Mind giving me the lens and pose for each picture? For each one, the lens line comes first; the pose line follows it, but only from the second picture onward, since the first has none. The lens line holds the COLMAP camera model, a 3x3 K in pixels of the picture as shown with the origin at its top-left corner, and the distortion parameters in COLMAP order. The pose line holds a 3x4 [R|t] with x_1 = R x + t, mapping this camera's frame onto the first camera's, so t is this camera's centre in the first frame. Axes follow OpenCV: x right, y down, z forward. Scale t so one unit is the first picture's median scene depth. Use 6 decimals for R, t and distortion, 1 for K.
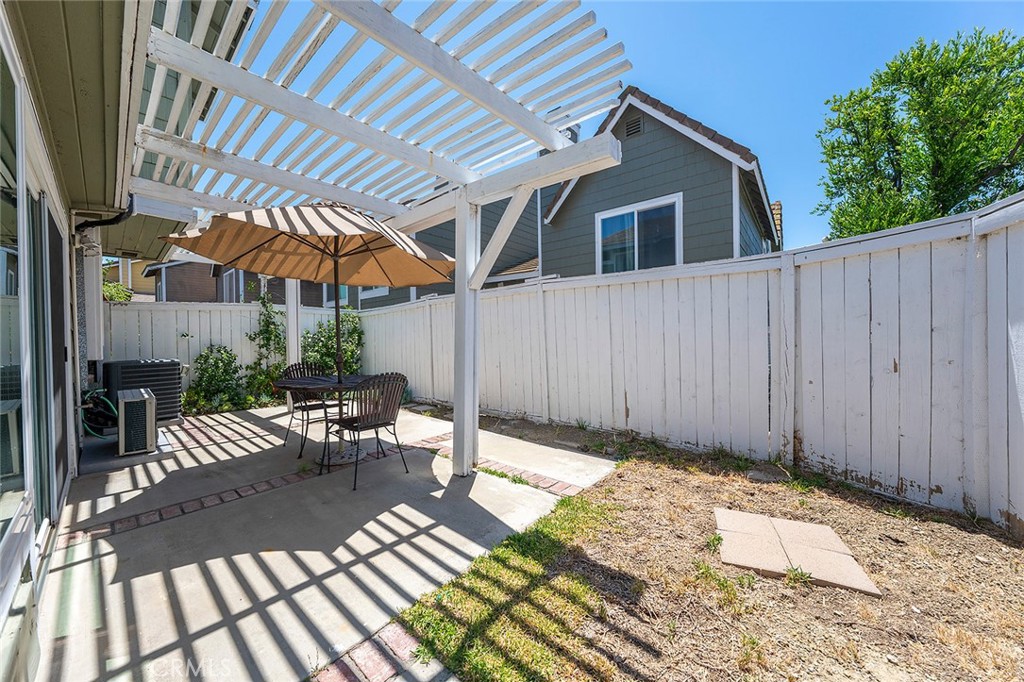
lens RADIAL K [[356.1, 0, 504.3], [0, 356.1, 337.4], [0, 0, 1]] dist [-0.001256, 0.000190]
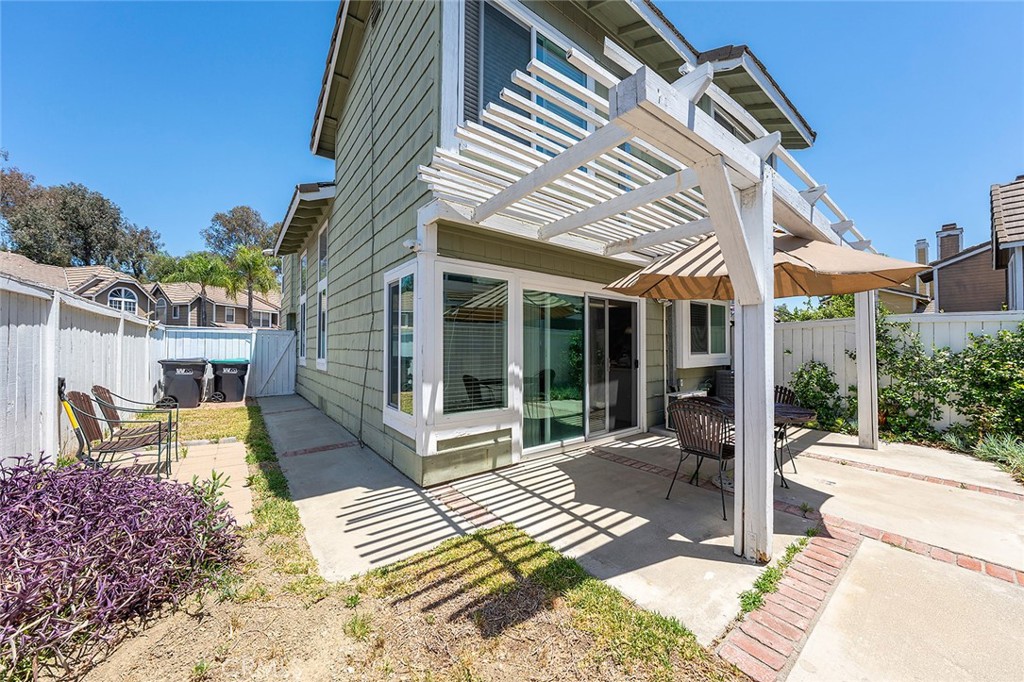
lens RADIAL K [[356.1, 0, 503.9], [0, 356.1, 345.2], [0, 0, 1]] dist [-0.001256, 0.000190]
pose [[-0.198016, -0.000273, -0.980199, 1.070544], [-0.004103, 0.999991, 0.000550, -0.072385], [0.980190, 0.004131, -0.198015, 0.990682]]
